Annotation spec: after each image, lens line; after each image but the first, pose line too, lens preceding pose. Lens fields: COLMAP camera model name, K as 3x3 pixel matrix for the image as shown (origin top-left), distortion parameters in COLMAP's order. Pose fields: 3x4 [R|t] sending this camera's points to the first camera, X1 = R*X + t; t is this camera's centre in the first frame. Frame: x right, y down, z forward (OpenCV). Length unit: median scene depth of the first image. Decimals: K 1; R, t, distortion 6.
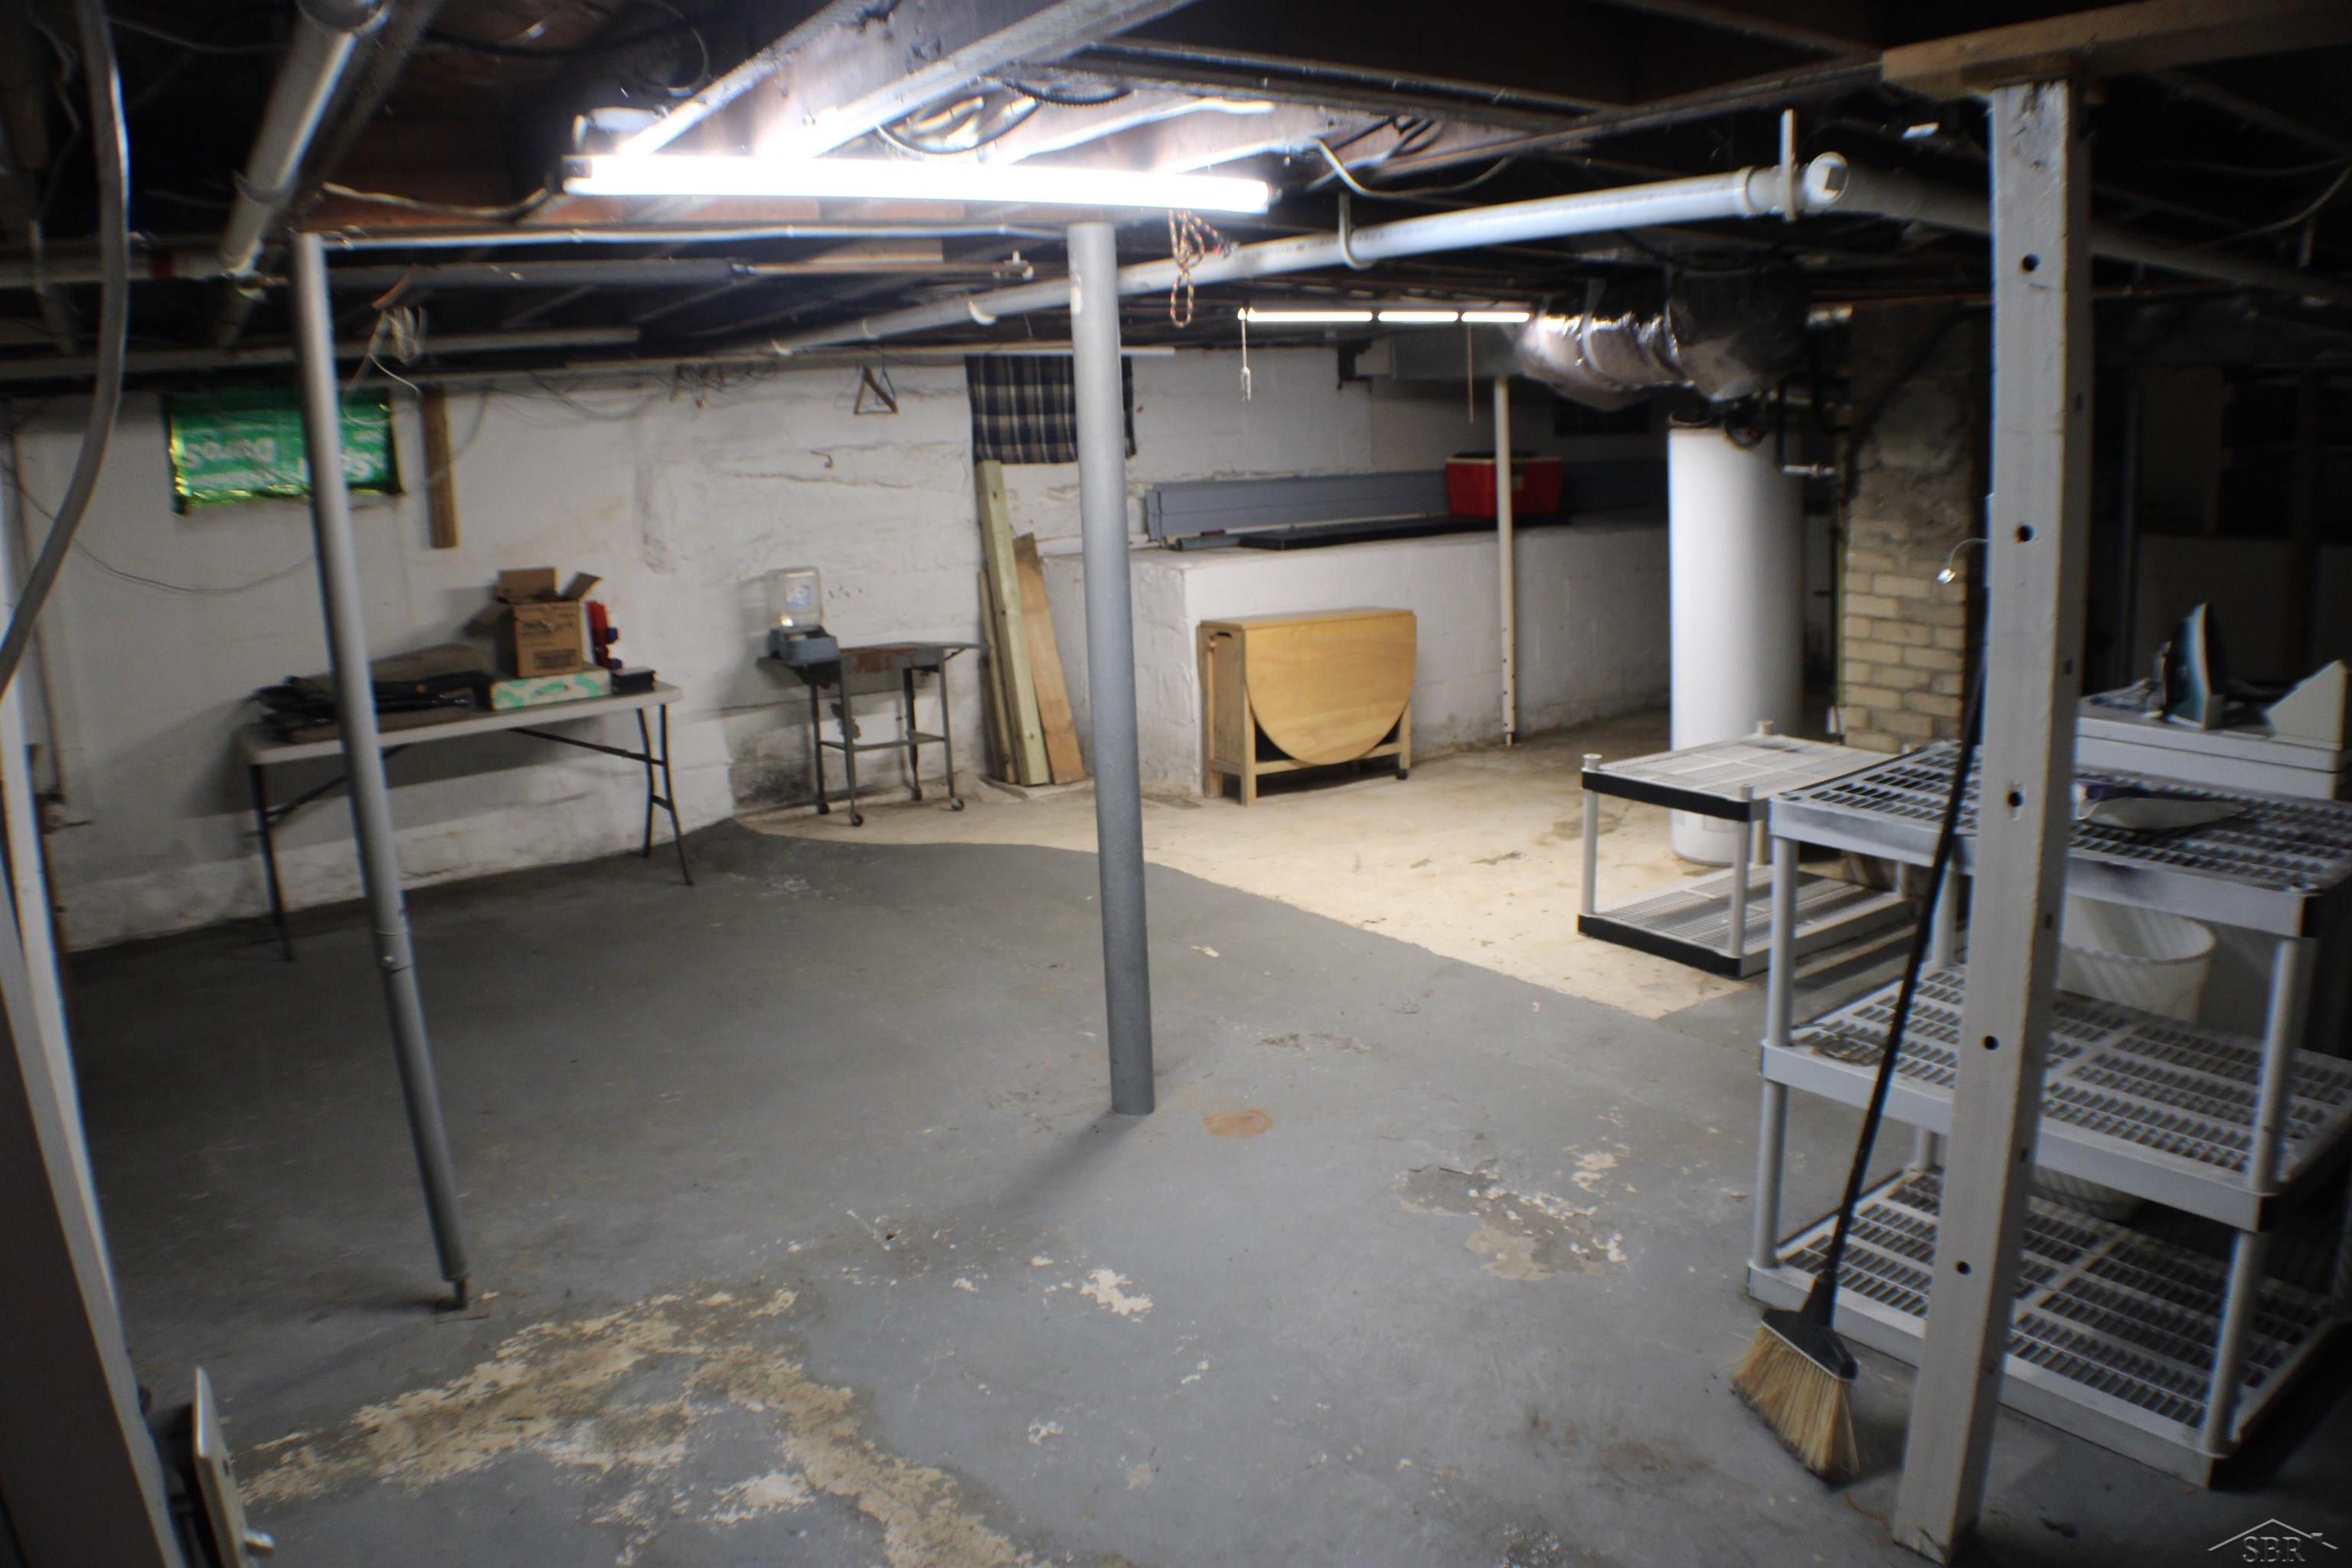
lens RADIAL K [[1671.4, 0, 1192.7], [0, 1671.4, 792.5], [0, 0, 1]] dist [-0.222268, 0.084202]
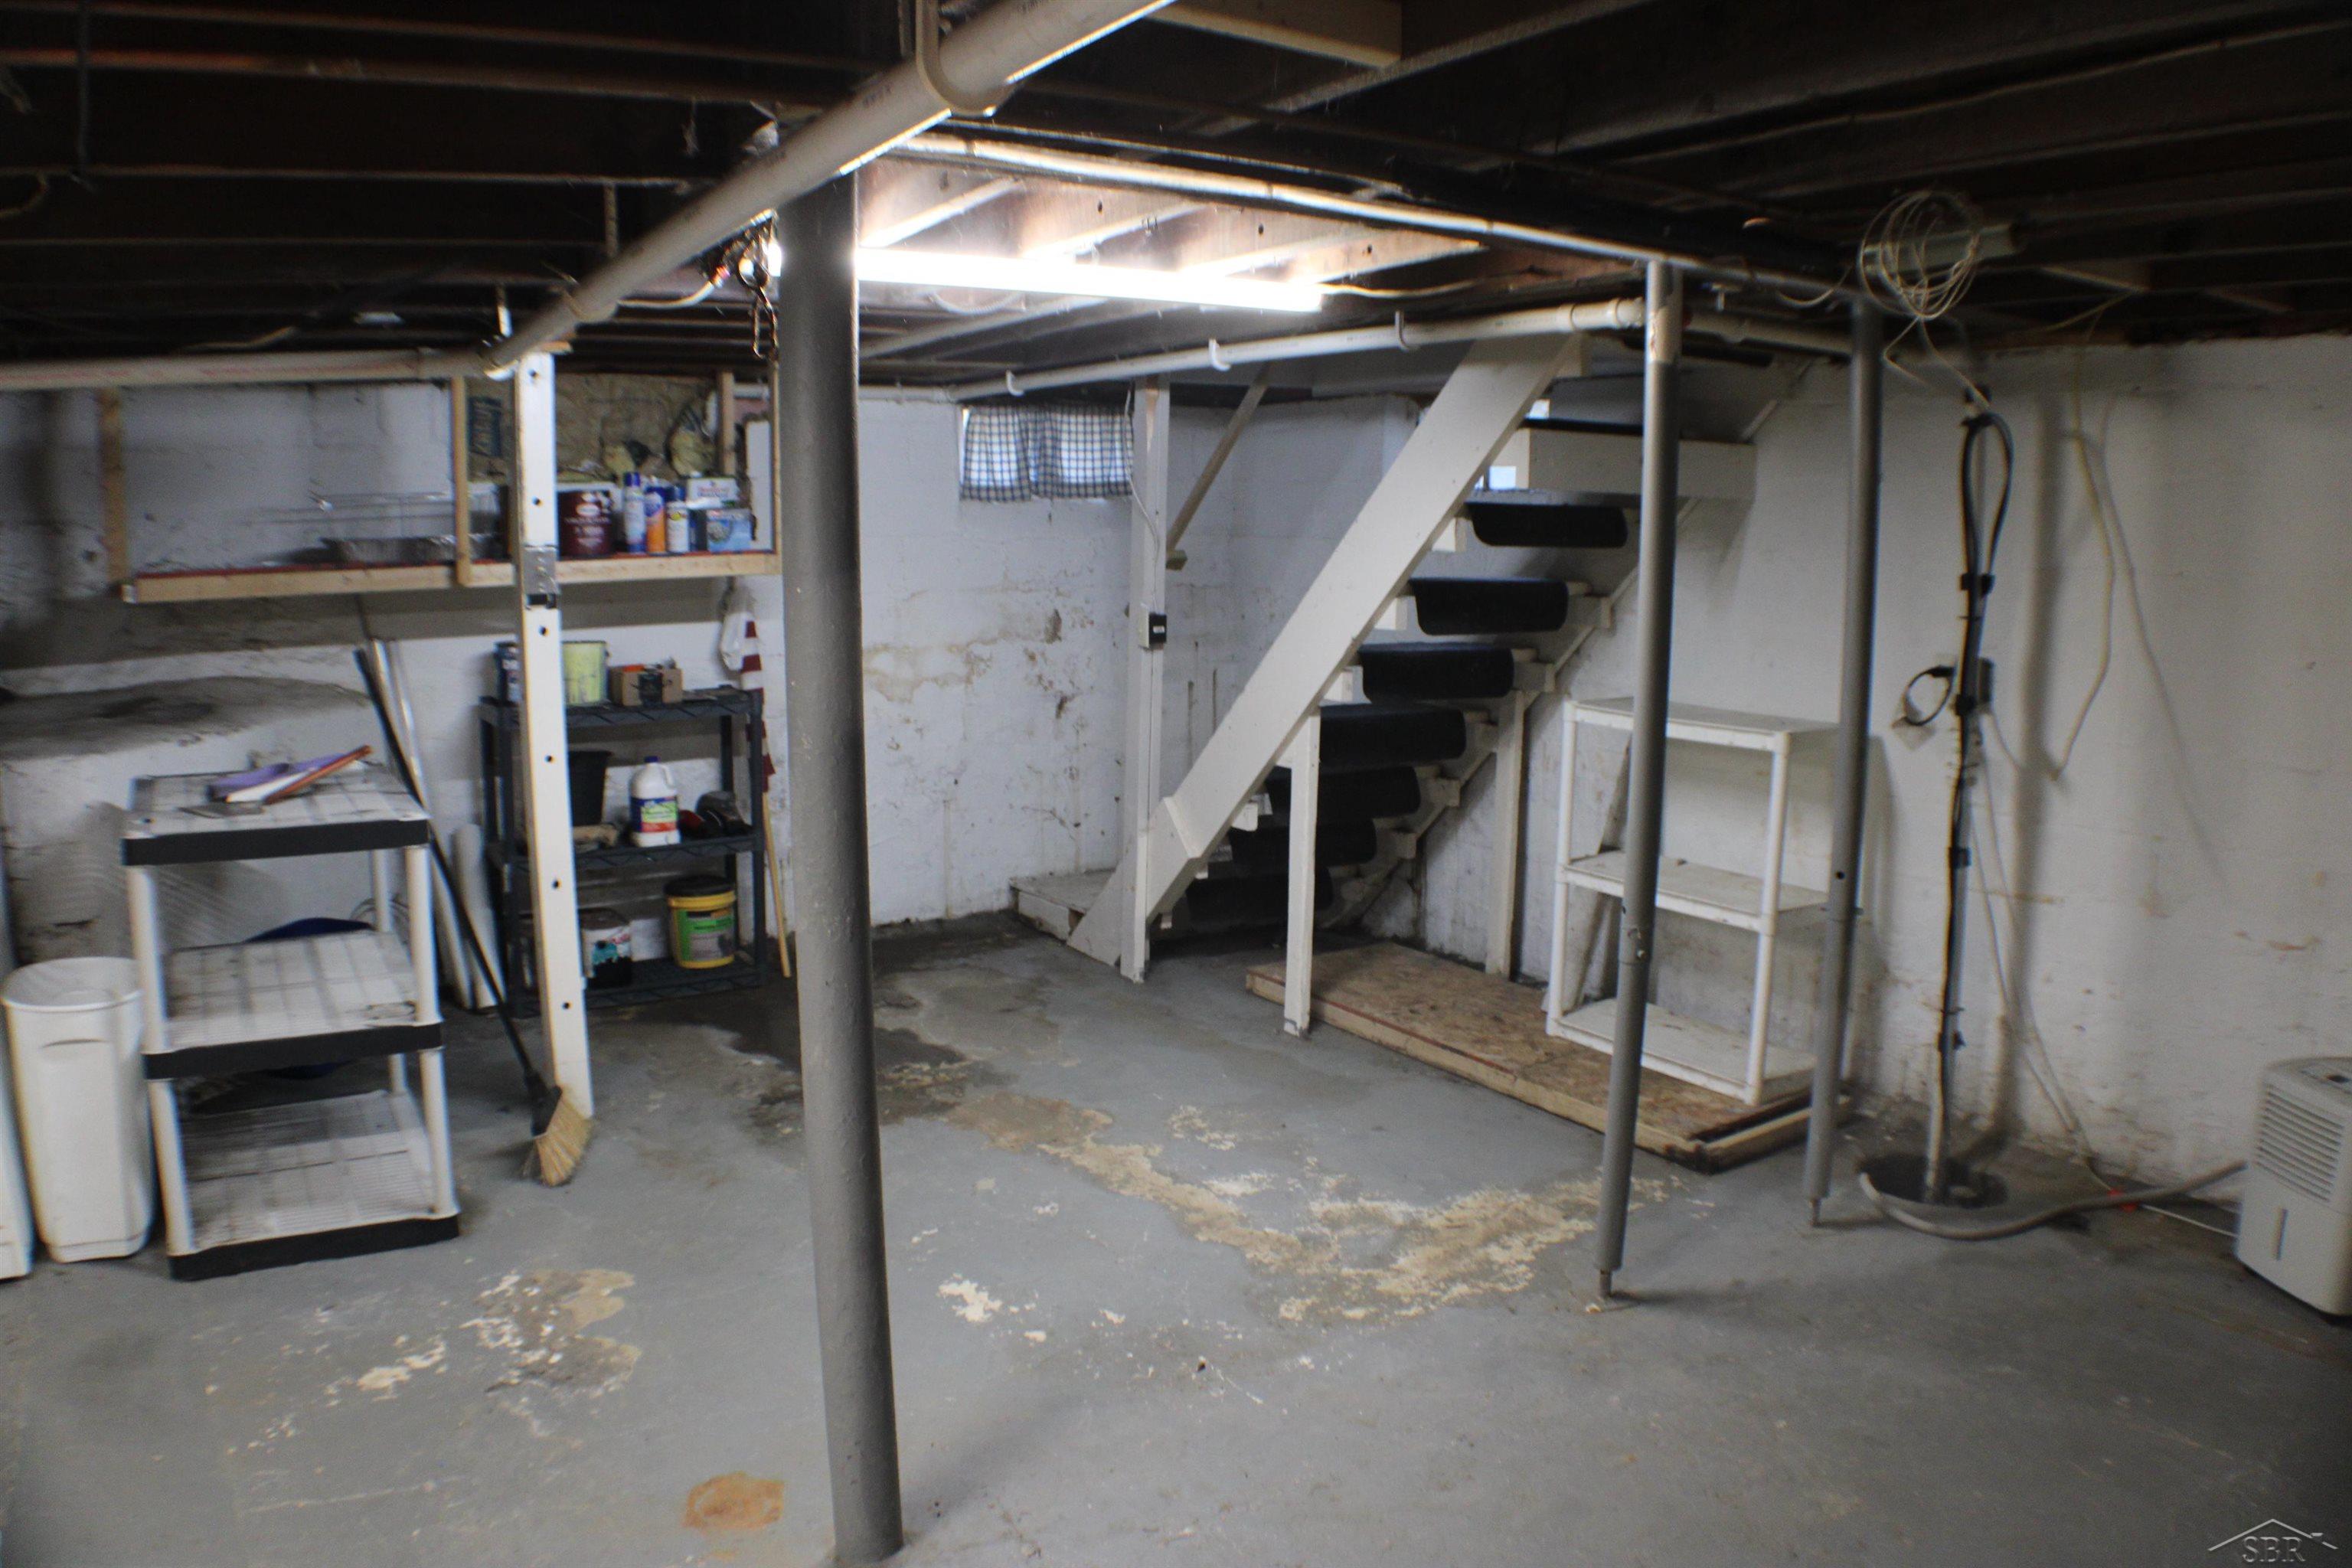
lens RADIAL K [[1671.4, 0, 1192.7], [0, 1671.4, 792.5], [0, 0, 1]] dist [-0.222268, 0.084202]
pose [[-0.998406, 0.029328, 0.048231, -0.259824], [0.045014, 0.929219, 0.366778, -0.392450], [-0.034060, 0.368364, -0.929057, 1.915378]]
